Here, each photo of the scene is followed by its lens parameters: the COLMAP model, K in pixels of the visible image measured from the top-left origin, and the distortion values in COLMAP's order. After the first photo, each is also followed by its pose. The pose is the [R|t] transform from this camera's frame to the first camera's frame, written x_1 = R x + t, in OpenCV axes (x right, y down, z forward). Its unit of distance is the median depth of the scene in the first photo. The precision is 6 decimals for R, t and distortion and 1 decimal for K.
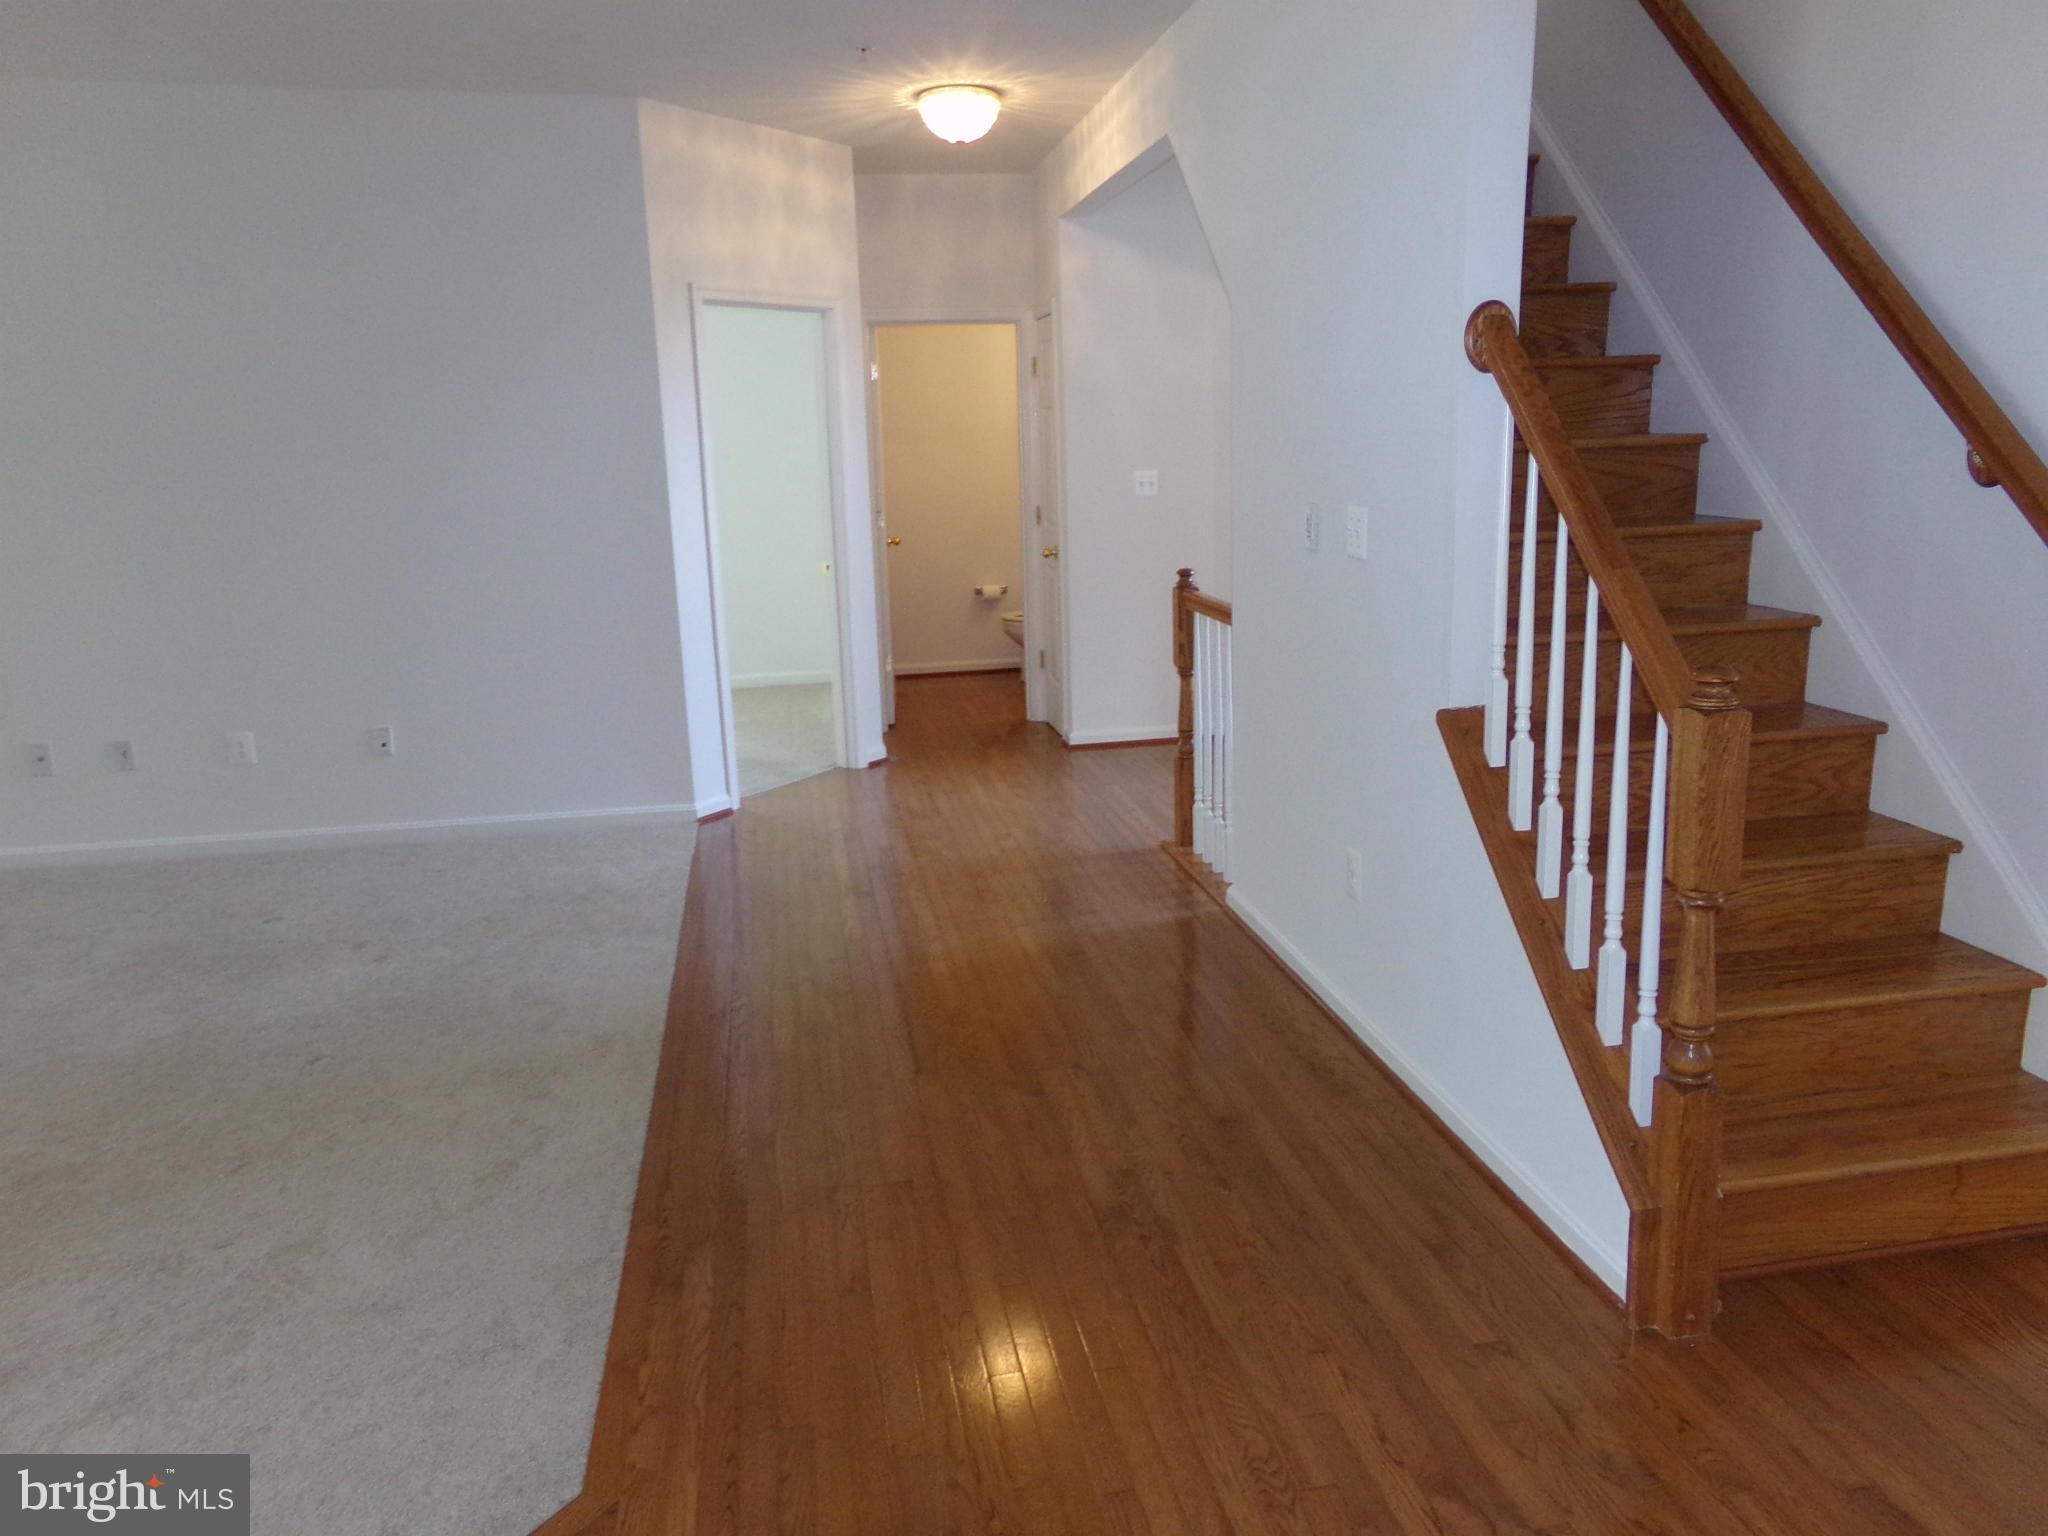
lens RADIAL K [[1409.7, 0, 1024.0], [0, 1409.7, 768.0], [0, 0, 1]] dist [-0.119347, 0.215327]
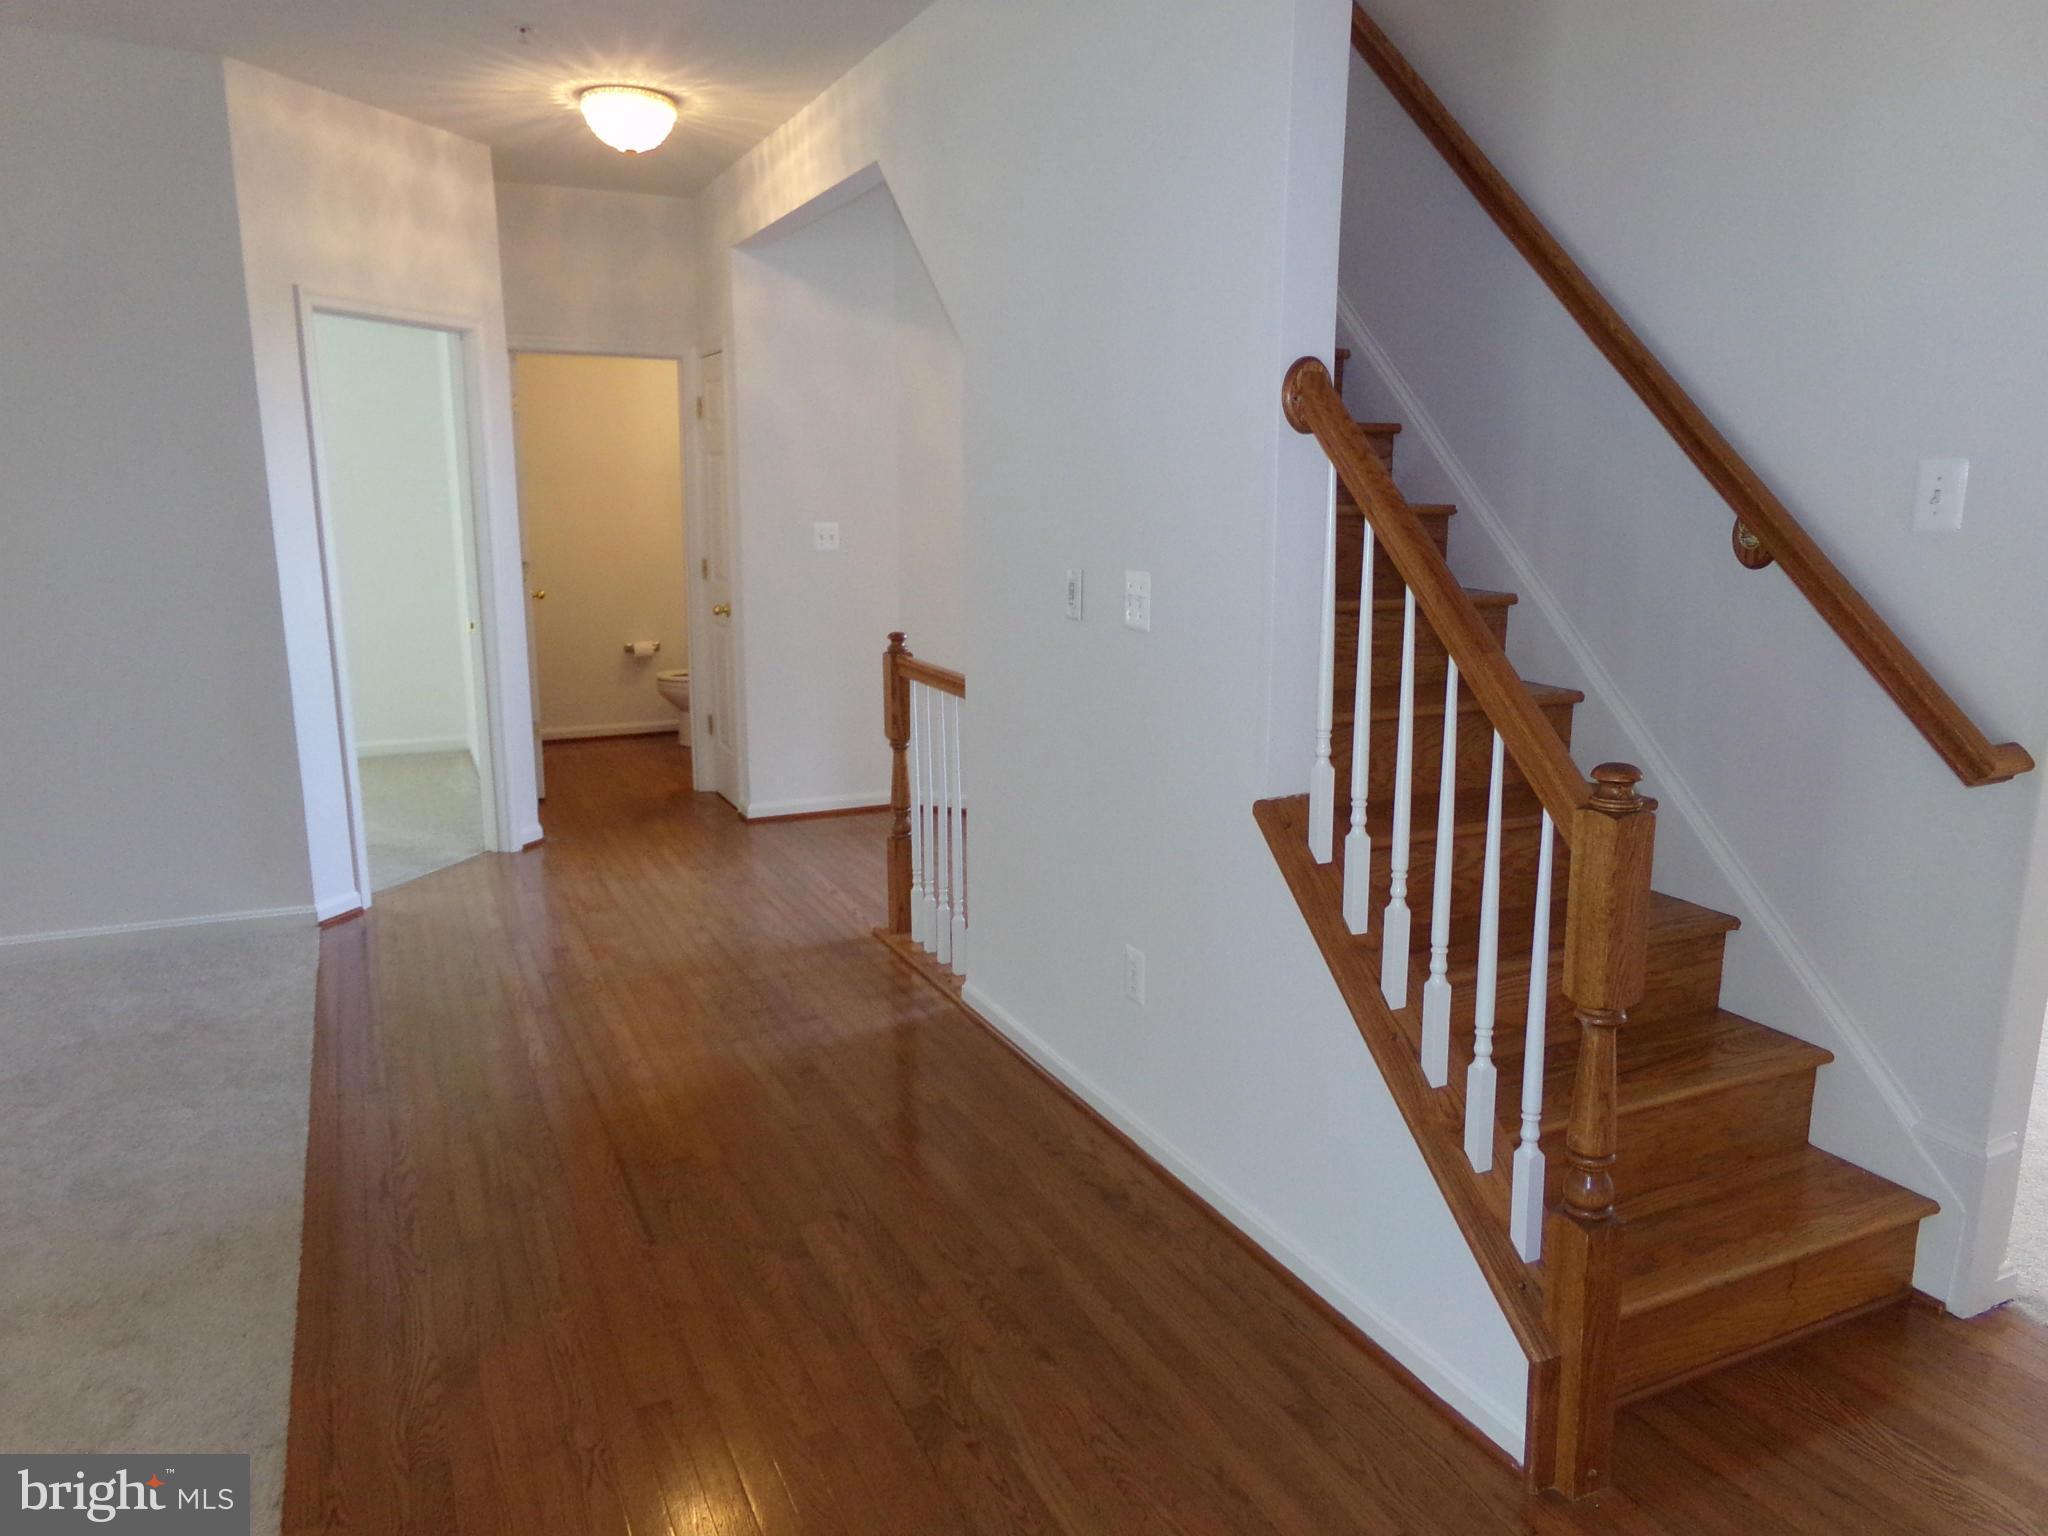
lens RADIAL K [[1416.4, 0, 1035.7], [0, 1416.4, 775.7], [0, 0, 1]] dist [-0.083432, 0.146344]
pose [[0.963350, -0.018773, 0.267592, -0.048363], [0.026979, 0.999271, -0.027024, -0.020703], [-0.266889, 0.033253, 0.963153, 0.085954]]
